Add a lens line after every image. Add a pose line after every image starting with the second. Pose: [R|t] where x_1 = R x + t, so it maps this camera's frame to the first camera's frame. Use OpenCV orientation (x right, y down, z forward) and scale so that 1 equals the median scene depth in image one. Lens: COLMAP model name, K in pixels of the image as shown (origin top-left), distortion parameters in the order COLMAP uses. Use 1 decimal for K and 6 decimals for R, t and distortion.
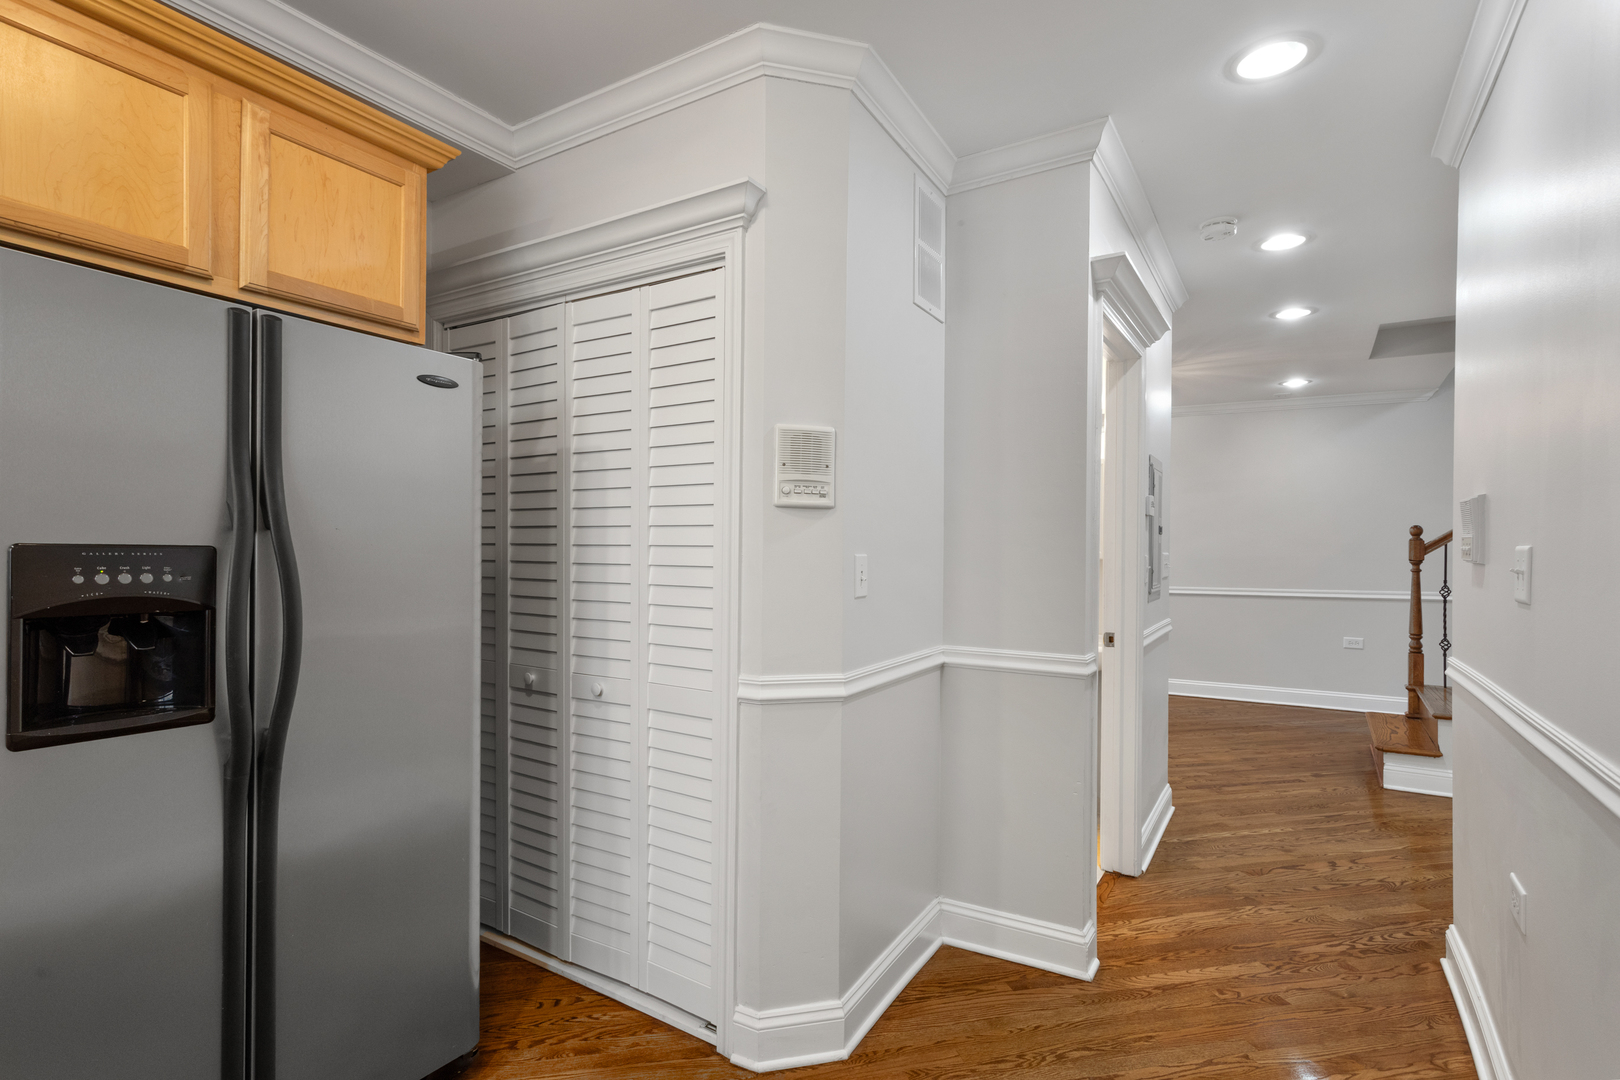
lens RADIAL K [[791.2, 0, 818.4], [0, 791.2, 550.9], [0, 0, 1]] dist [0.014591, -0.000510]
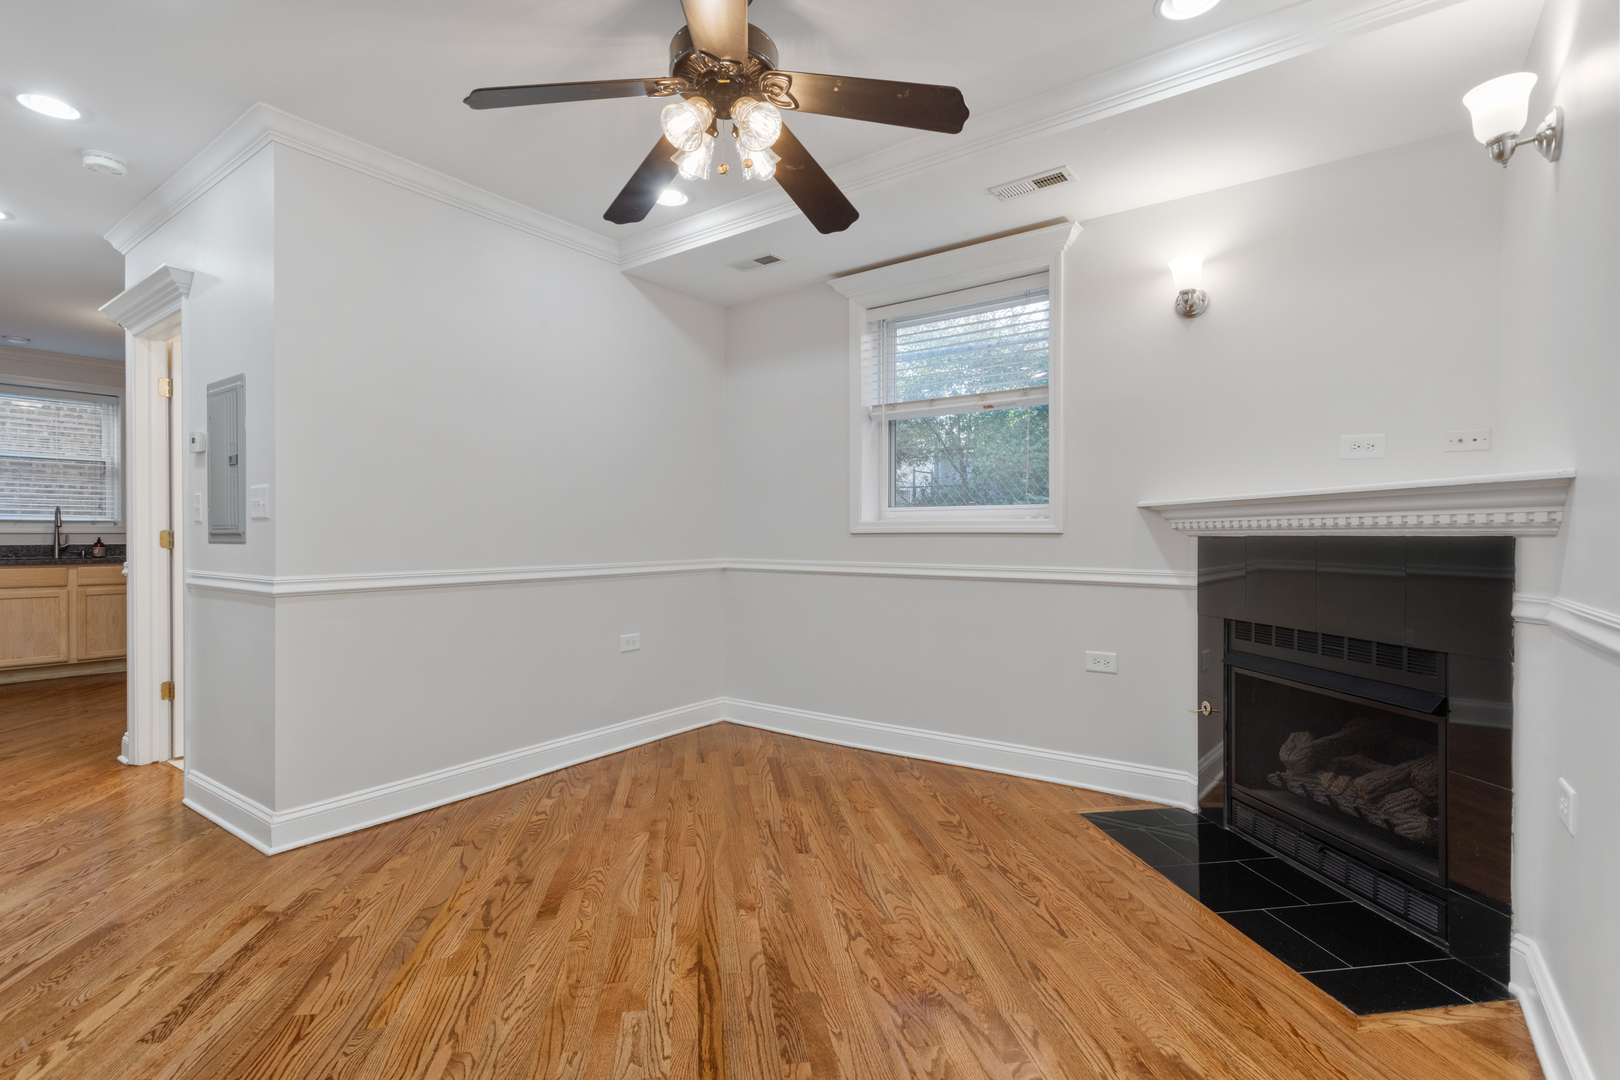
lens RADIAL K [[791.2, 0, 806.8], [0, 791.2, 536.9], [0, 0, 1]] dist [0.014591, -0.000510]
pose [[-0.109806, -0.000772, -0.993953, 0.878725], [-0.001151, 0.999999, -0.000650, 0.038248], [0.993952, 0.001072, -0.109807, 1.244378]]
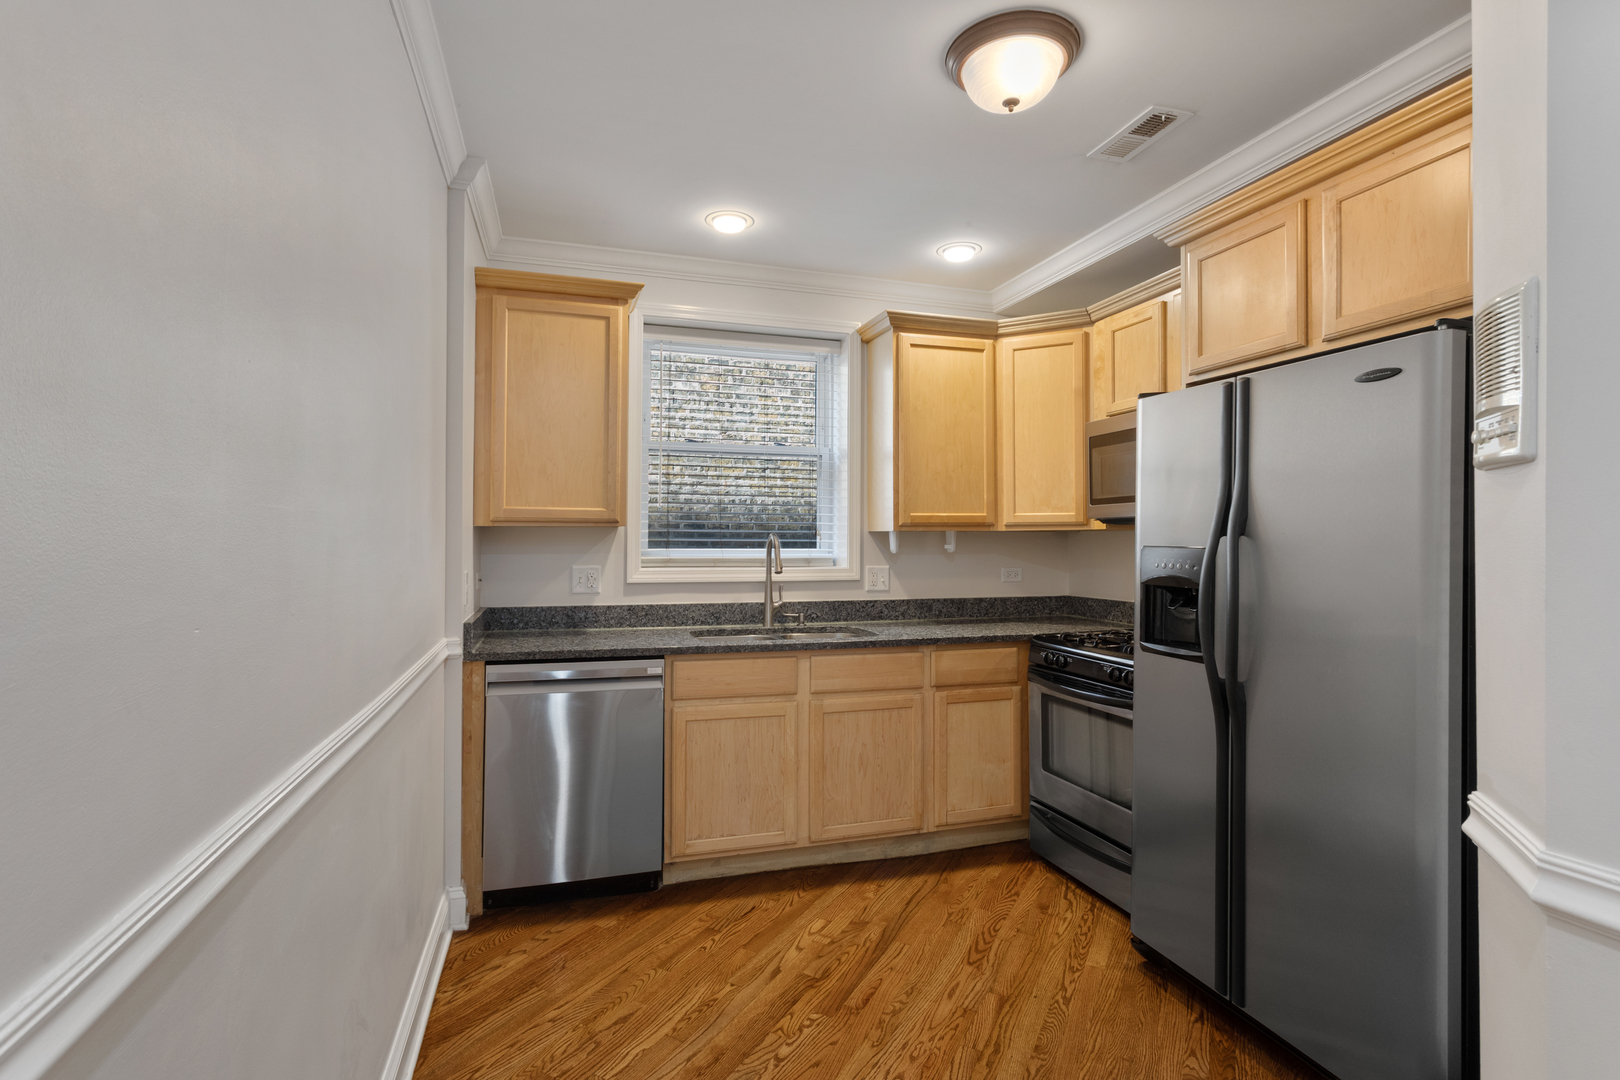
lens RADIAL K [[791.2, 0, 812.7], [0, 791.2, 537.9], [0, 0, 1]] dist [0.014591, -0.000510]
pose [[-0.651959, -0.006603, -0.758226, 0.263107], [-0.004821, 0.999978, -0.004562, -0.003401], [0.758239, 0.000681, -0.651976, 0.421950]]
